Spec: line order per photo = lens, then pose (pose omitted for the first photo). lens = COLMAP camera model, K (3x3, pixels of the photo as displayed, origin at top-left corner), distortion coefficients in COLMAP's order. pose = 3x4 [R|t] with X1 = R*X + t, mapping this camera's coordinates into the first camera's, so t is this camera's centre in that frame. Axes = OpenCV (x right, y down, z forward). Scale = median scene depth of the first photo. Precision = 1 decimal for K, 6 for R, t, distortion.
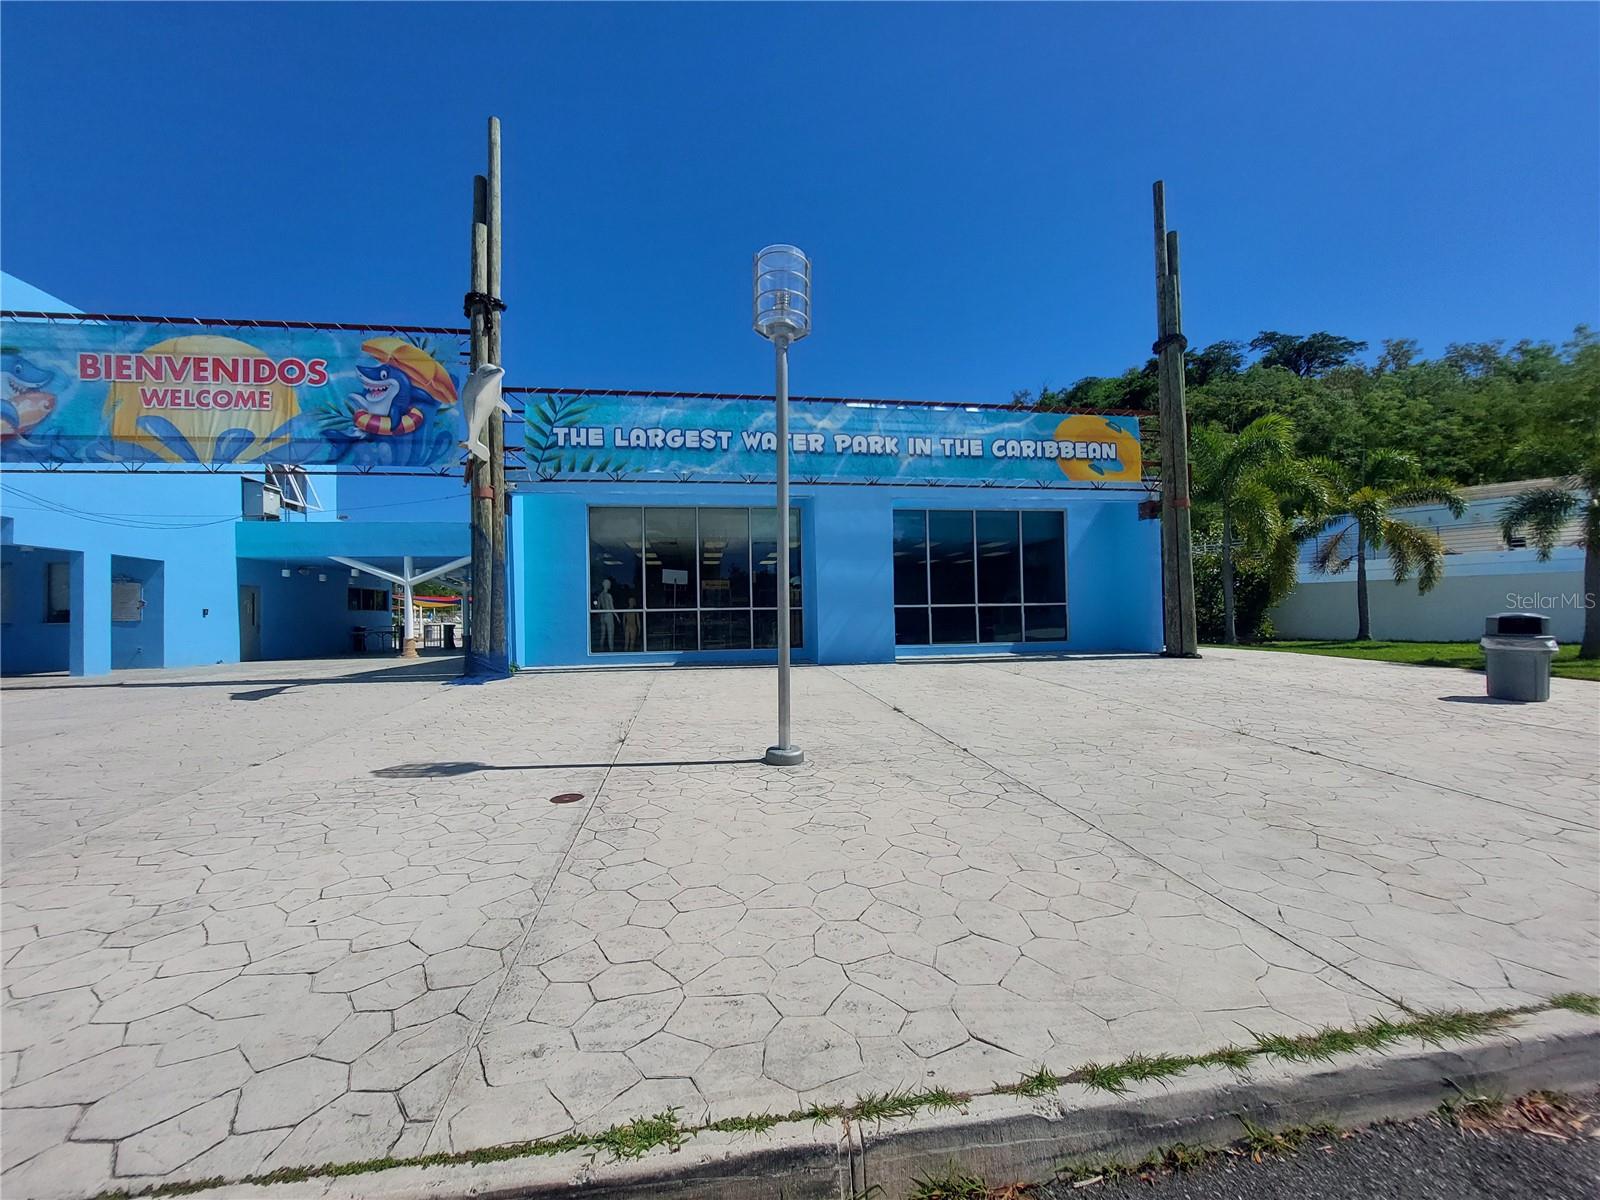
lens RADIAL K [[640.9, 0, 800.0], [0, 640.9, 600.0], [0, 0, 1]] dist [-0.010598, -0.003269]
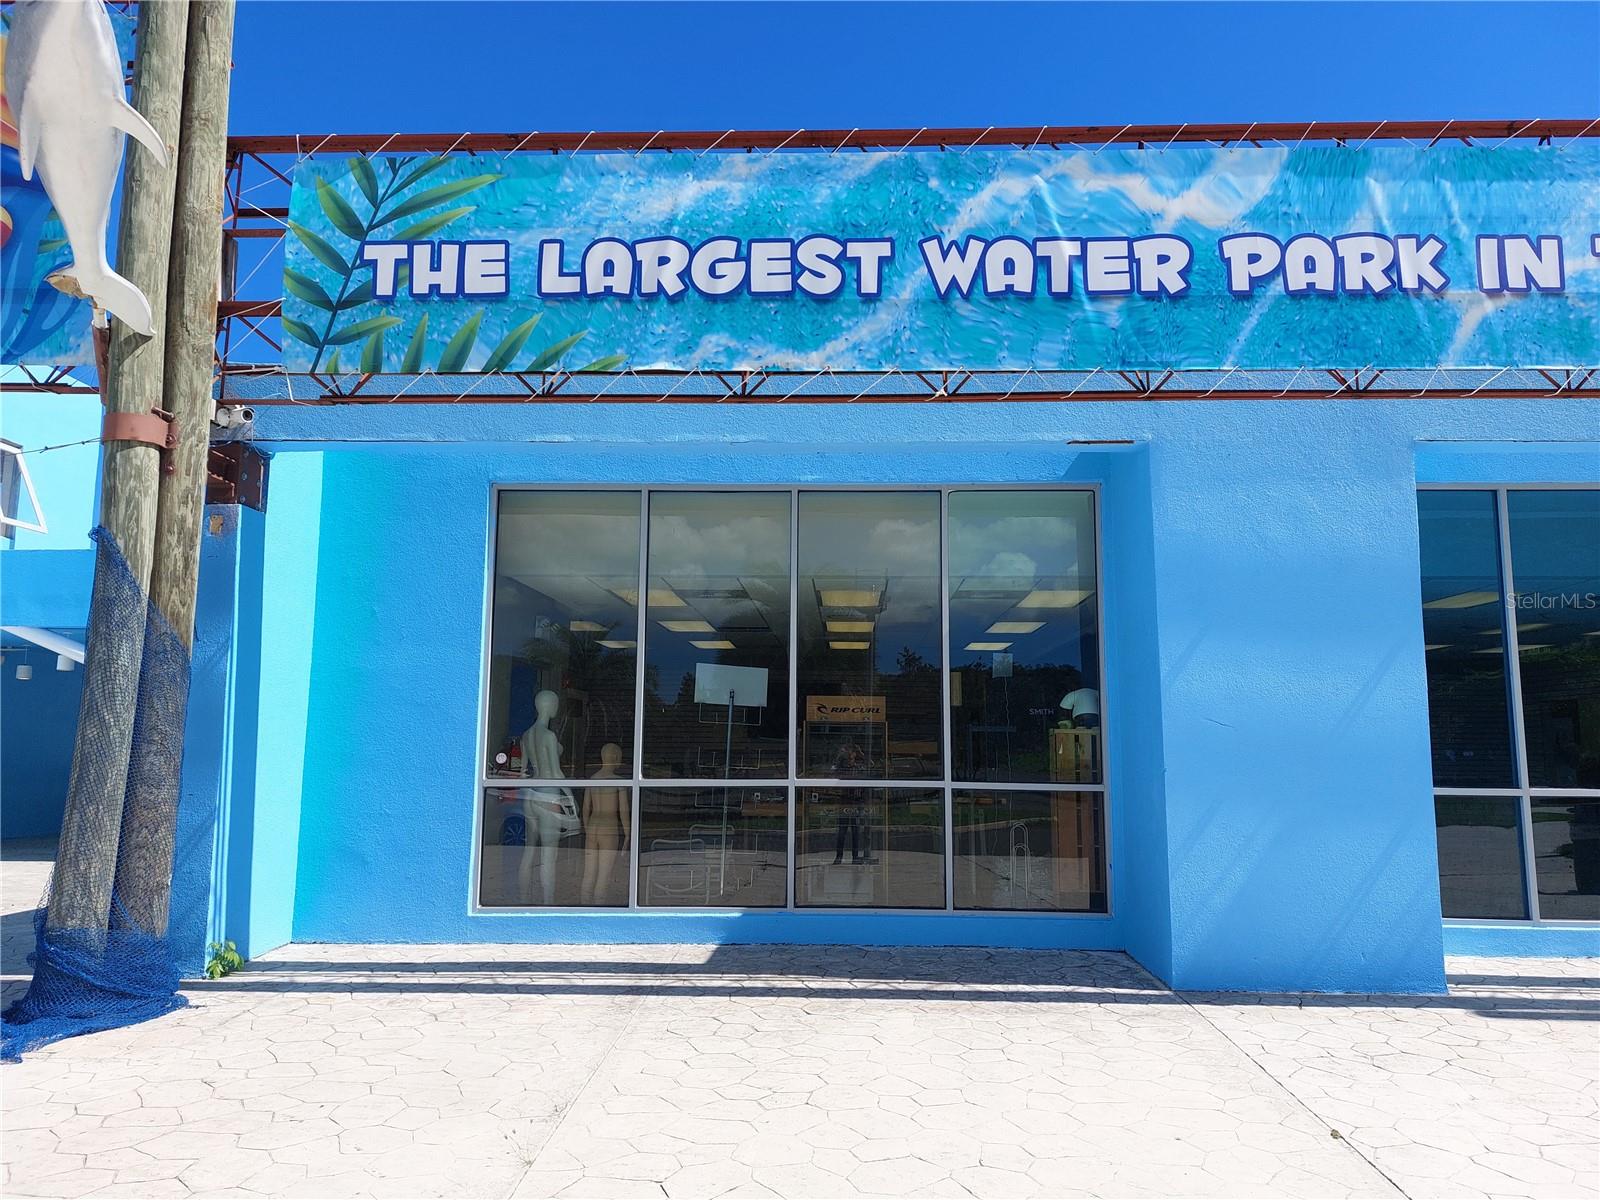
lens RADIAL K [[1141.9, 0, 819.1], [0, 1141.9, 584.3], [0, 0, 1]] dist [0.052193, -0.050919]
pose [[0.983241, -0.002003, -0.182302, -0.037795], [-0.018250, 0.993836, -0.109352, -0.027849], [0.181397, 0.110846, 0.977143, 0.449333]]
